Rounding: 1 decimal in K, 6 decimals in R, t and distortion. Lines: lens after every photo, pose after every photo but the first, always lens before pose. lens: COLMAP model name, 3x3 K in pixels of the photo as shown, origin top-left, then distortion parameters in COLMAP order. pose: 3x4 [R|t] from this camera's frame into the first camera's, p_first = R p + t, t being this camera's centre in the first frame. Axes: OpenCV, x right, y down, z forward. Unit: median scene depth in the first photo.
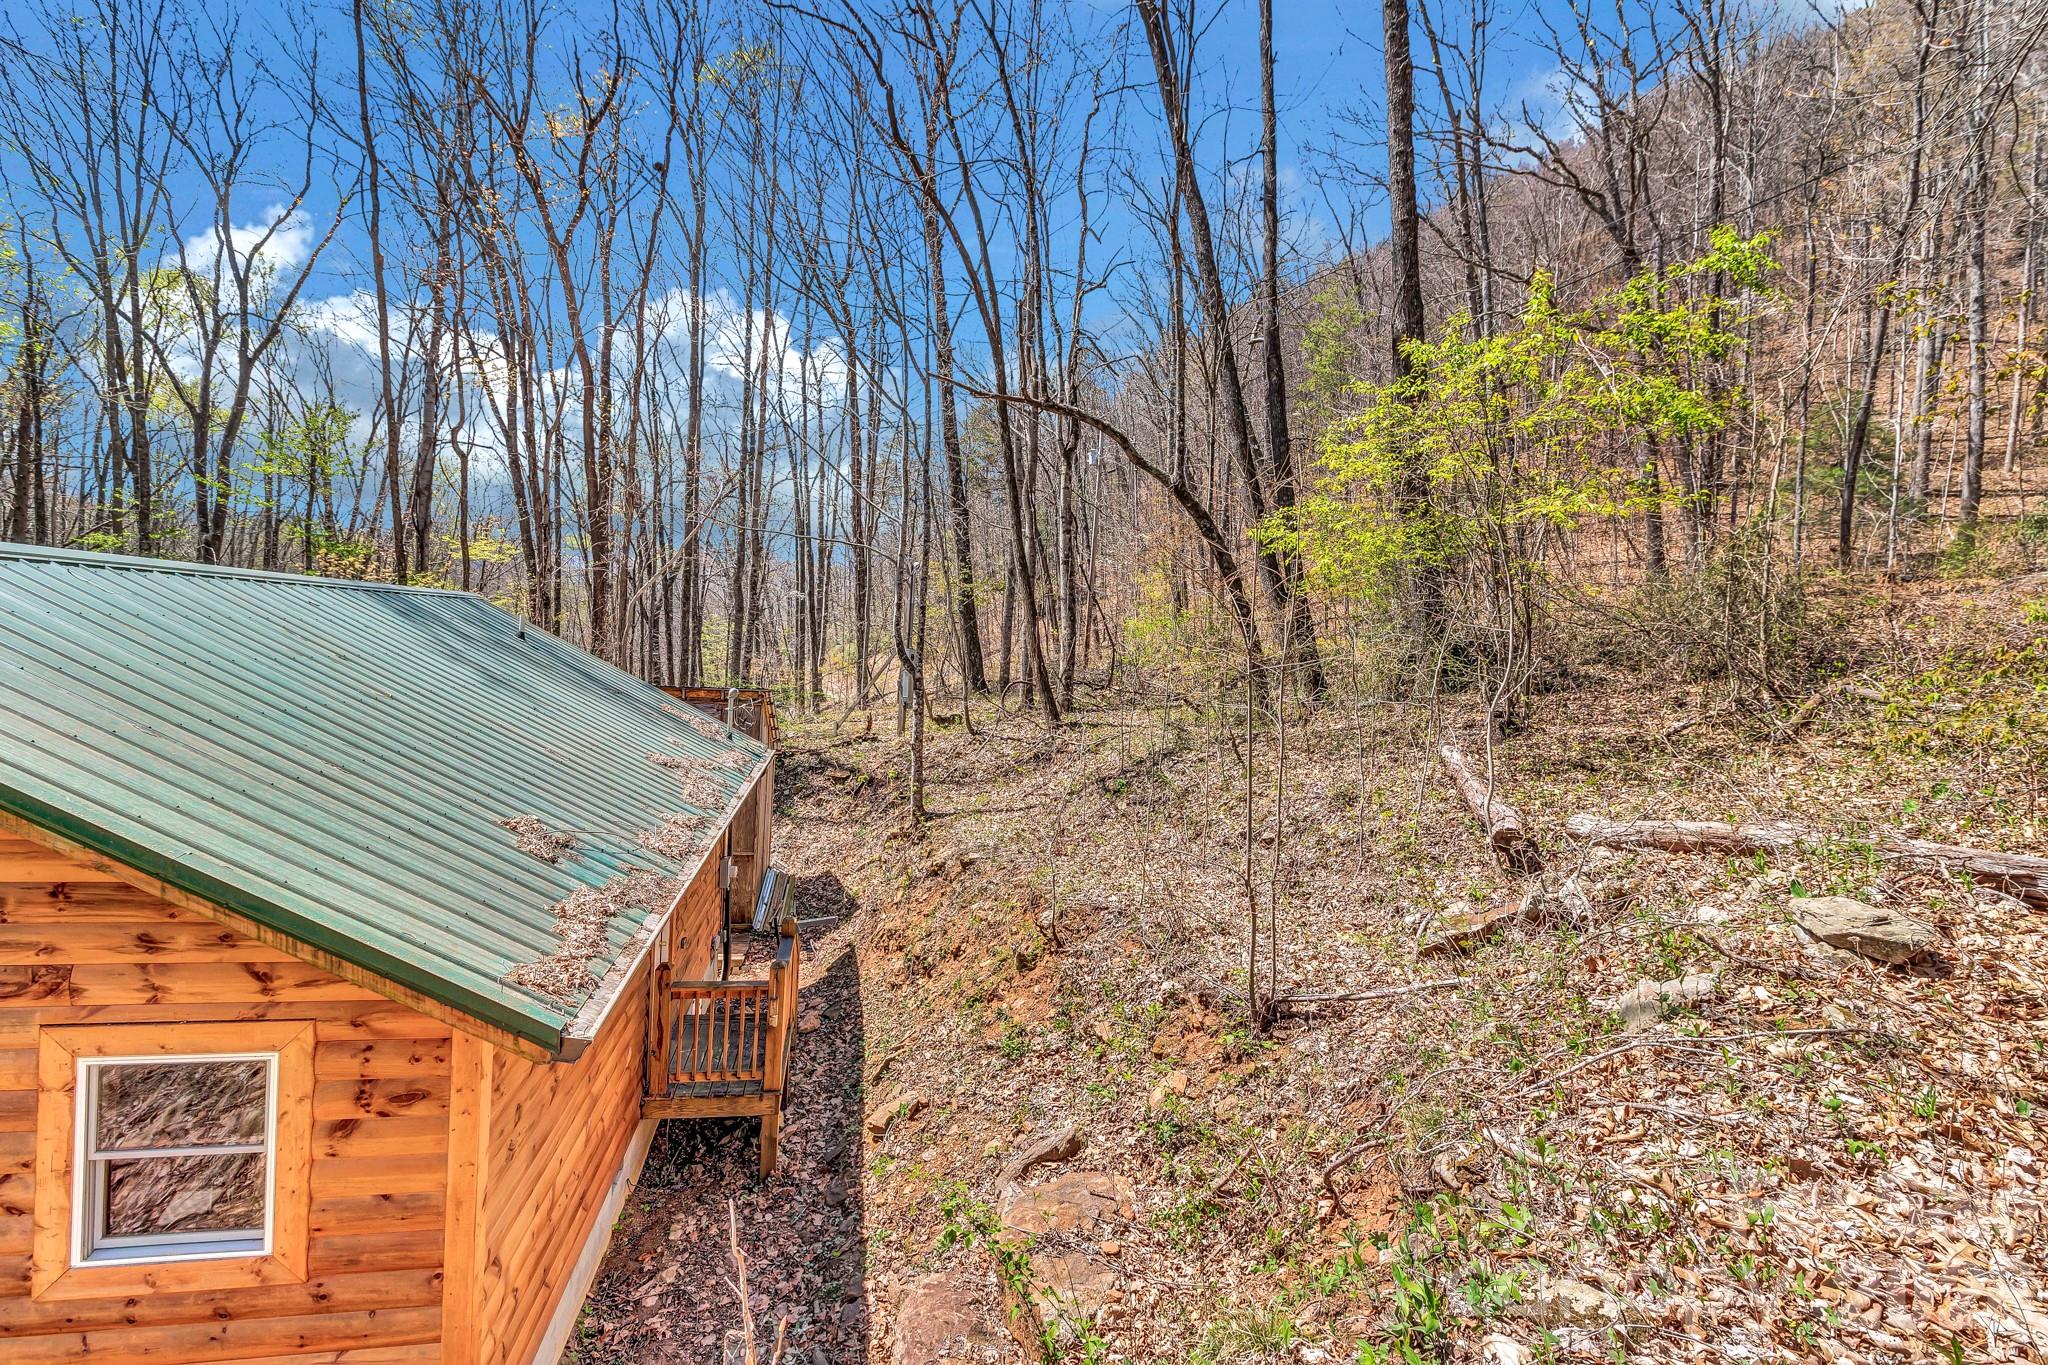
lens RADIAL K [[947.6, 0, 1017.4], [0, 947.6, 671.3], [0, 0, 1]] dist [0.000786, 0.001251]
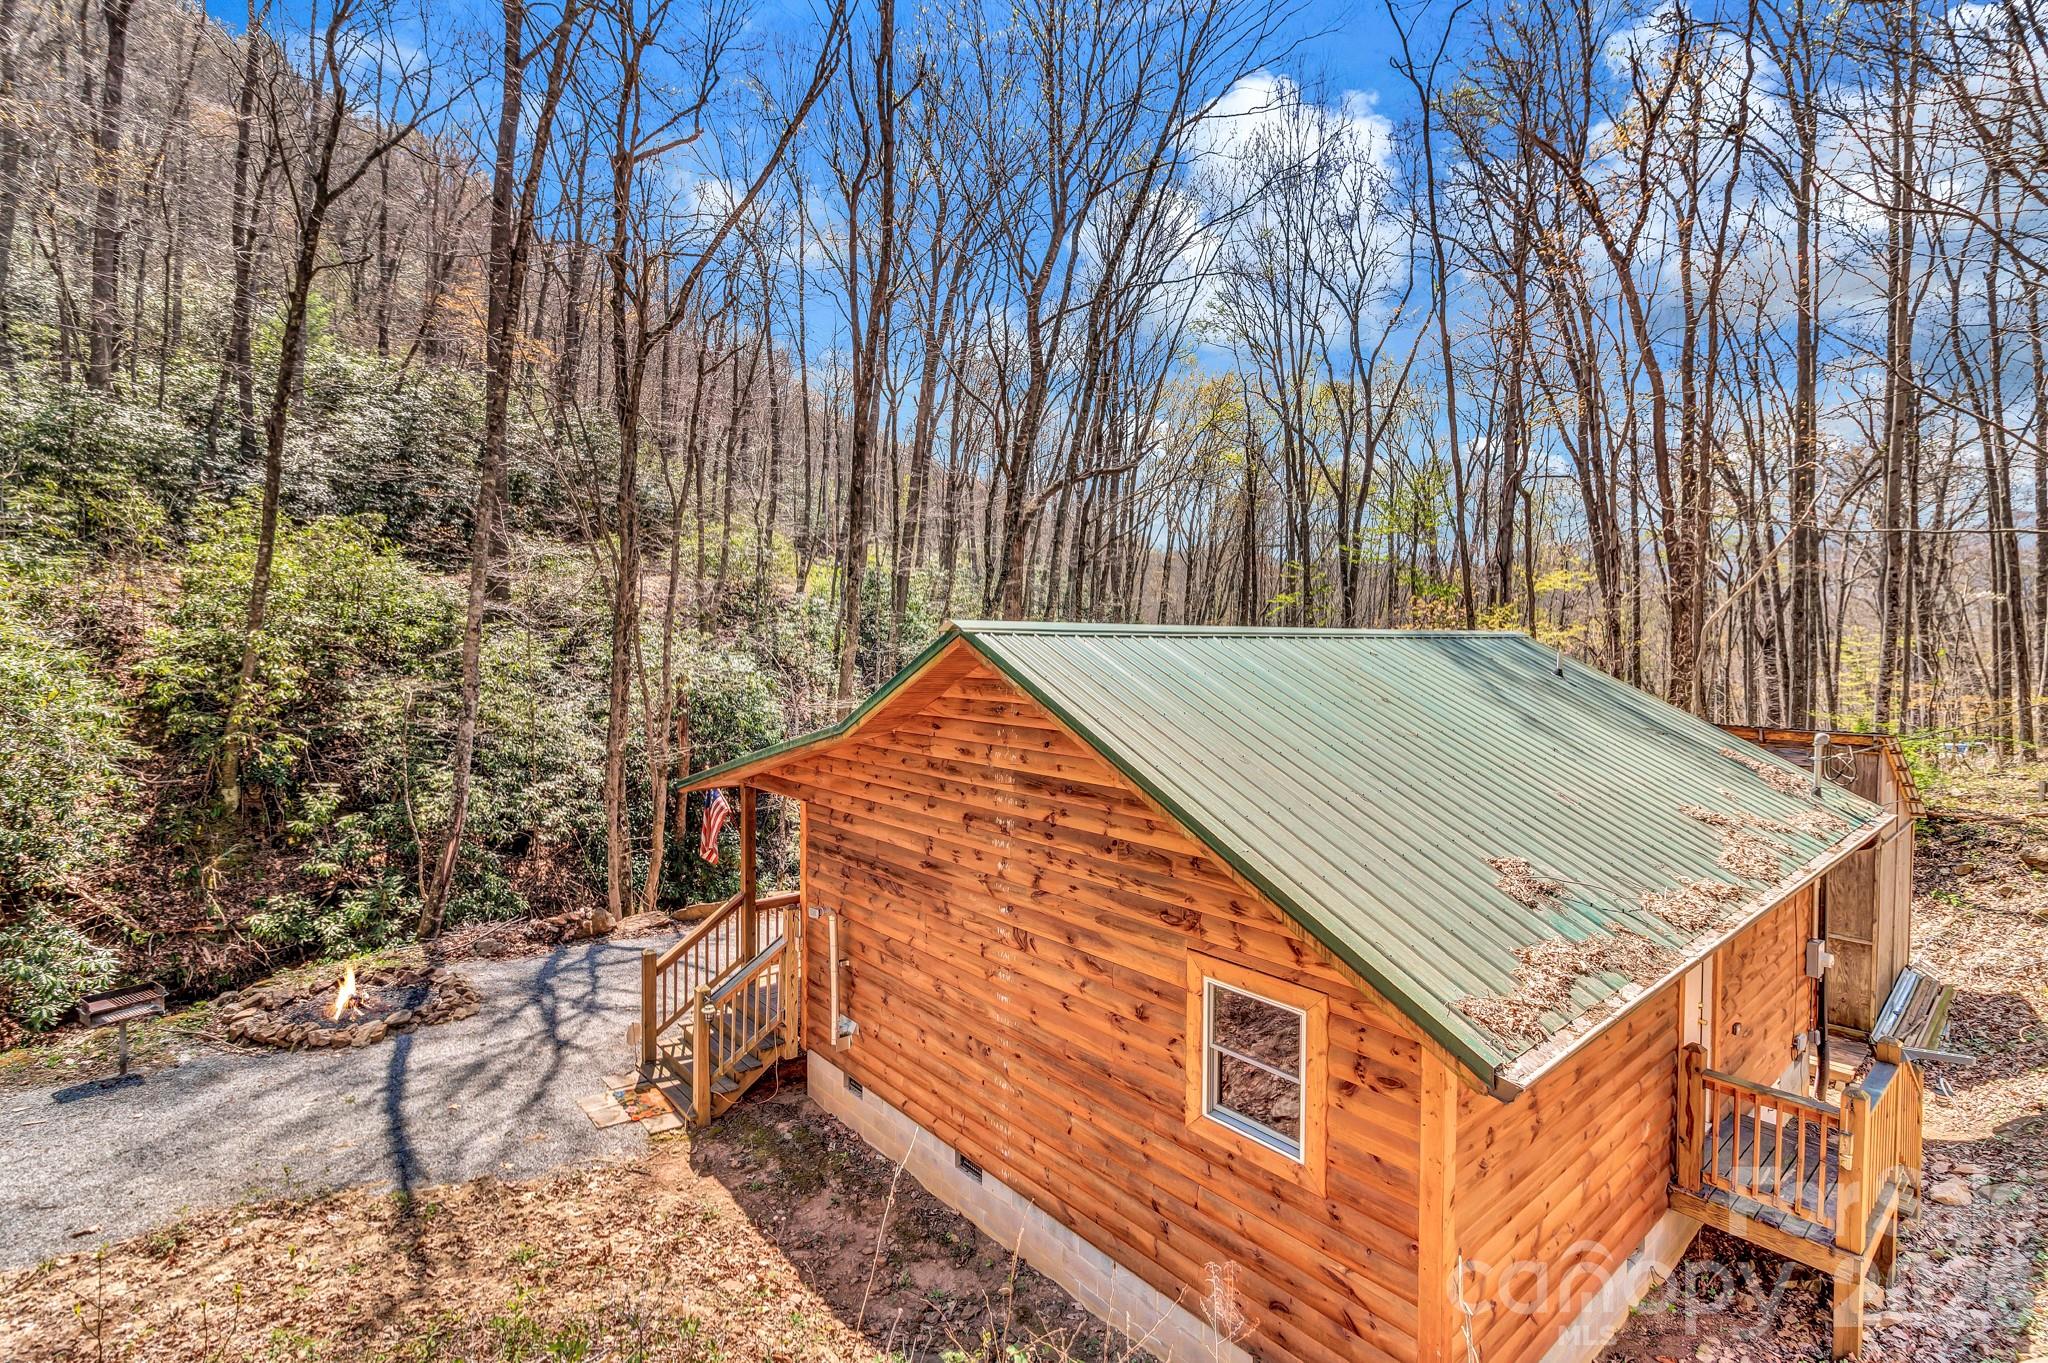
lens RADIAL K [[947.6, 0, 1022.4], [0, 947.6, 670.8], [0, 0, 1]] dist [0.000786, 0.001251]
pose [[0.496775, -0.017214, -0.867709, 0.124009], [-0.002785, 0.999767, -0.021428, -0.029602], [0.867875, 0.013061, 0.496611, 0.000312]]
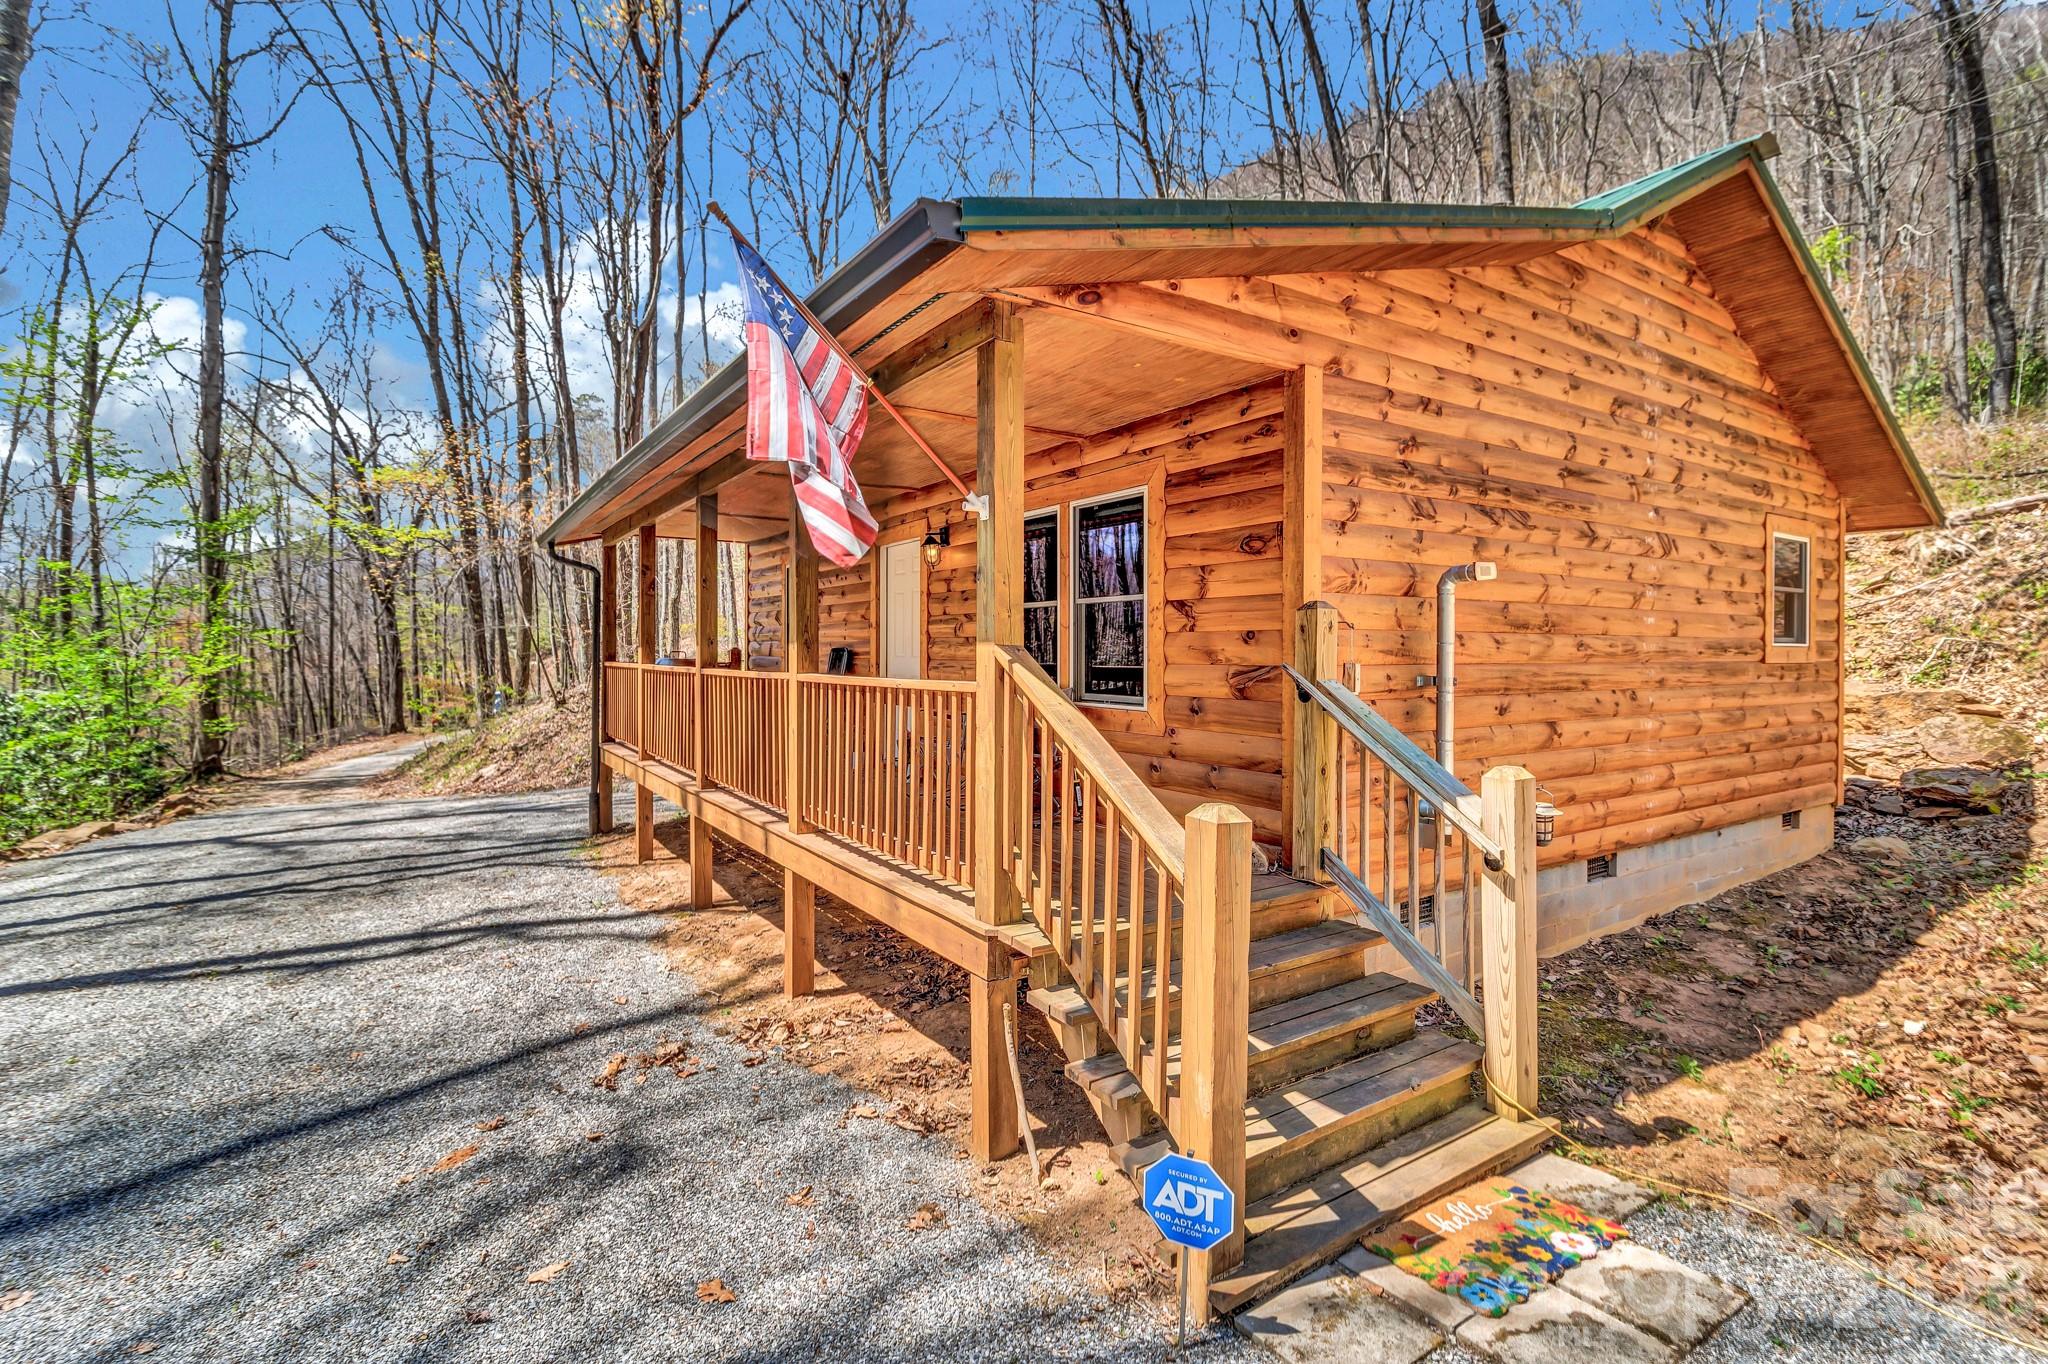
lens RADIAL K [[947.6, 0, 1027.9], [0, 947.6, 663.2], [0, 0, 1]] dist [0.000786, 0.001251]
pose [[0.924550, -0.048709, 0.377936, -1.417621], [0.051154, 0.998684, 0.003574, 0.267621], [-0.377613, 0.016028, 0.925825, -0.077449]]
